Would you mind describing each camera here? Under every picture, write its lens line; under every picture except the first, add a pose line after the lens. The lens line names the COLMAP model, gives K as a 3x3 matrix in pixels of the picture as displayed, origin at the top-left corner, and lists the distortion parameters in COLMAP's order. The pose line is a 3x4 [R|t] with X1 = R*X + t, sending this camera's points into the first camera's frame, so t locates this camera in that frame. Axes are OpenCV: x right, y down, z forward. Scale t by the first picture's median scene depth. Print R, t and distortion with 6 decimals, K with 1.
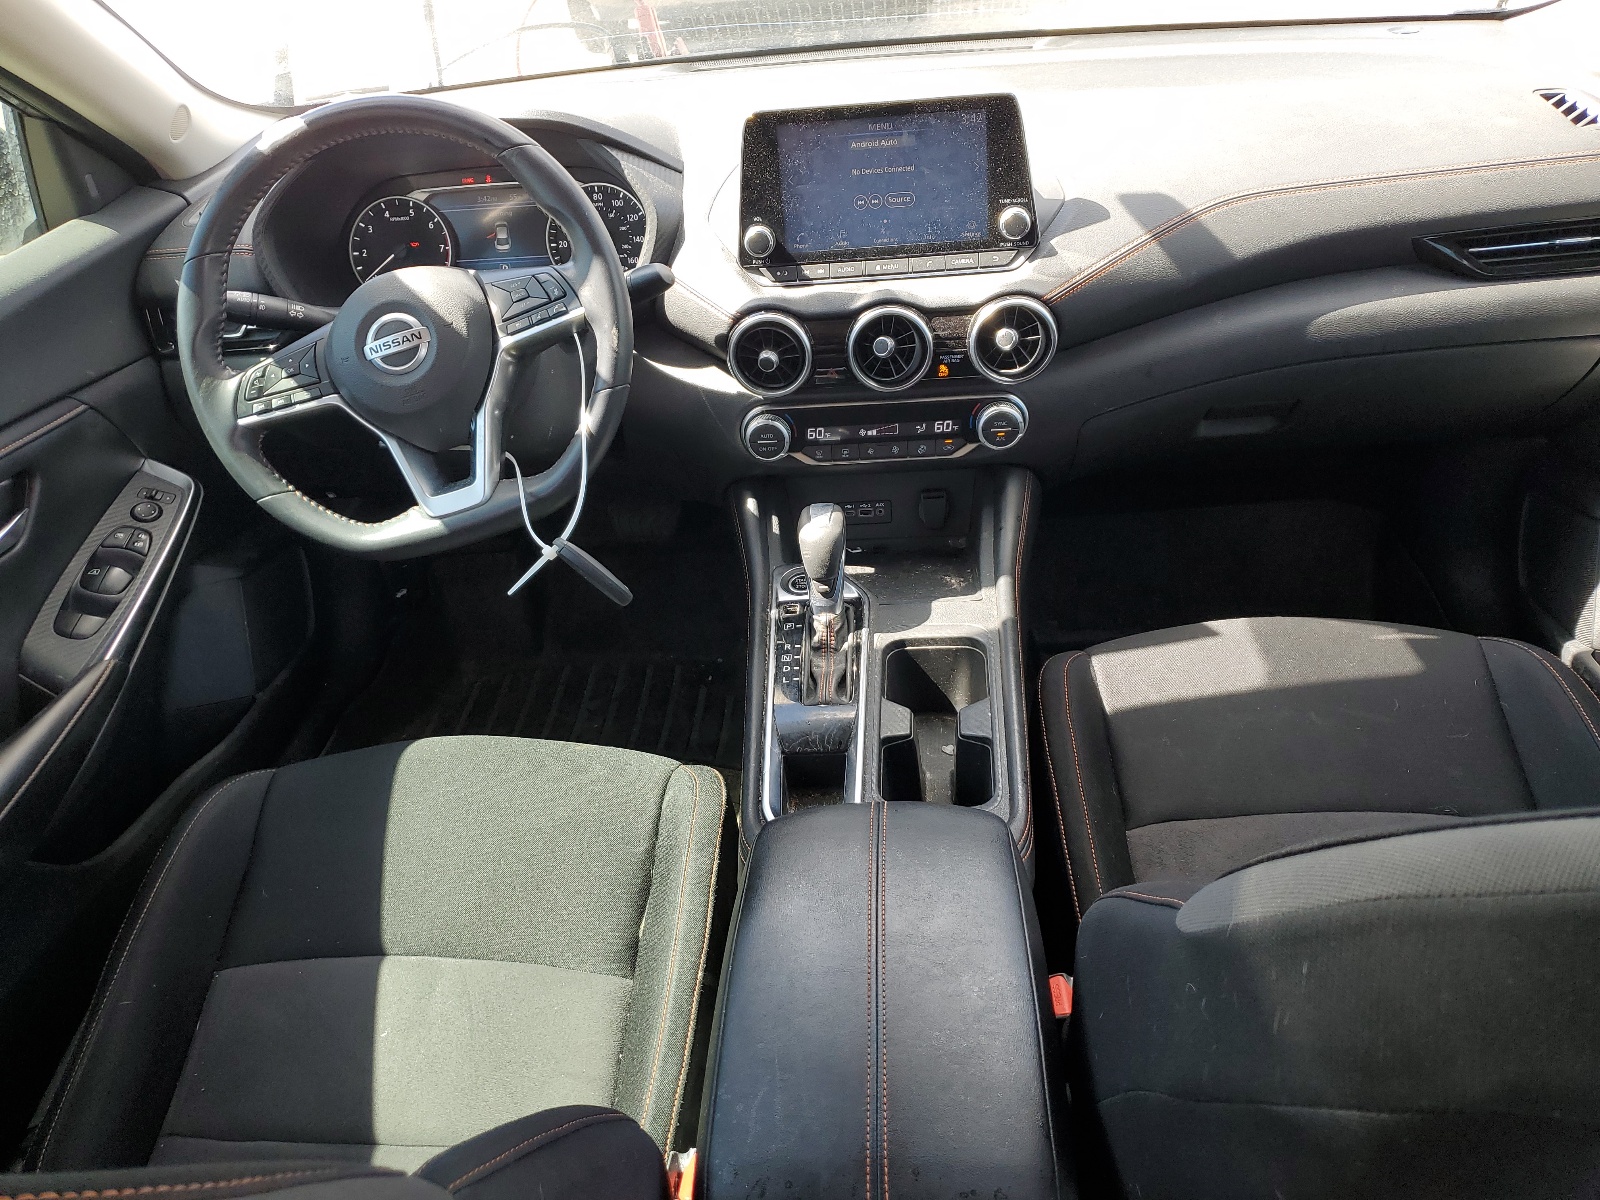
lens RADIAL K [[1213.7, 0, 798.6], [0, 1213.7, 599.9], [0, 0, 1]] dist [-0.007995, -0.002591]
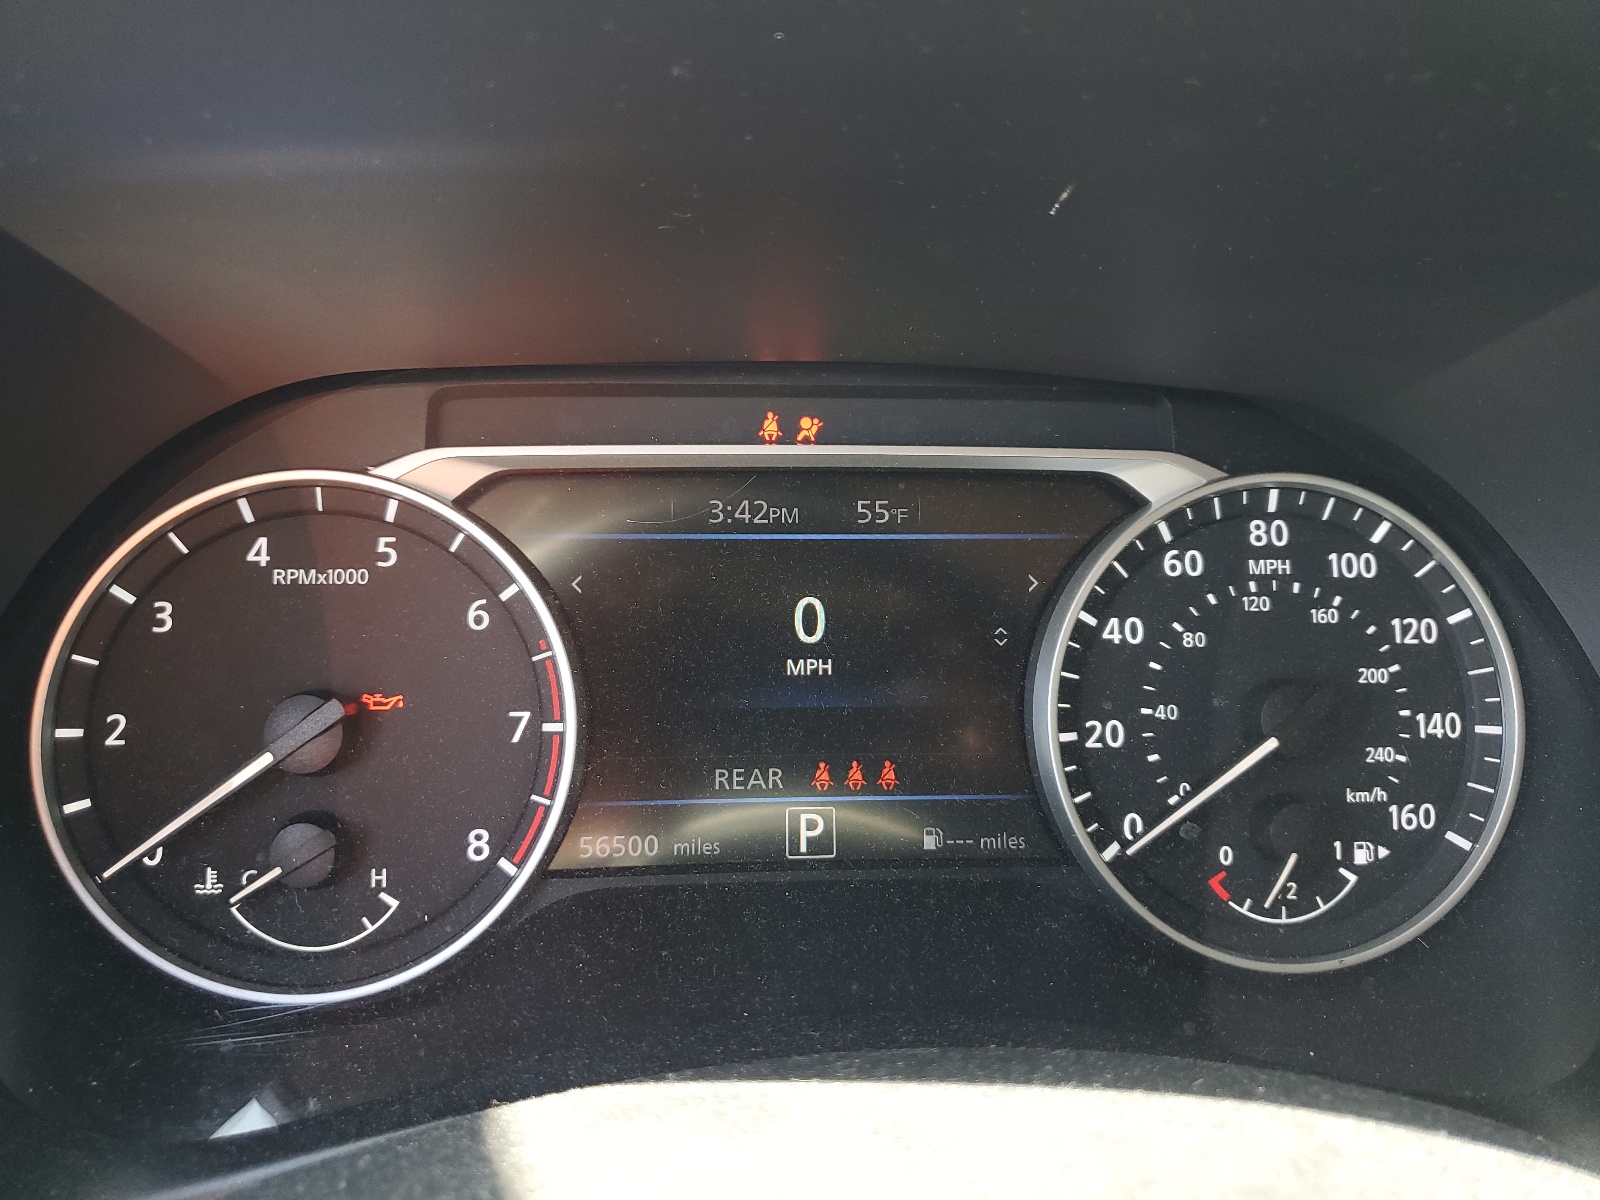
lens RADIAL K [[1213.7, 0, 800.8], [0, 1213.7, 601.0], [0, 0, 1]] dist [-0.007995, -0.002591]
pose [[0.988999, 0.050943, 0.138873, -0.278603], [-0.013661, 0.966270, -0.257168, -0.259958], [-0.147289, 0.252442, 0.956336, 0.796459]]
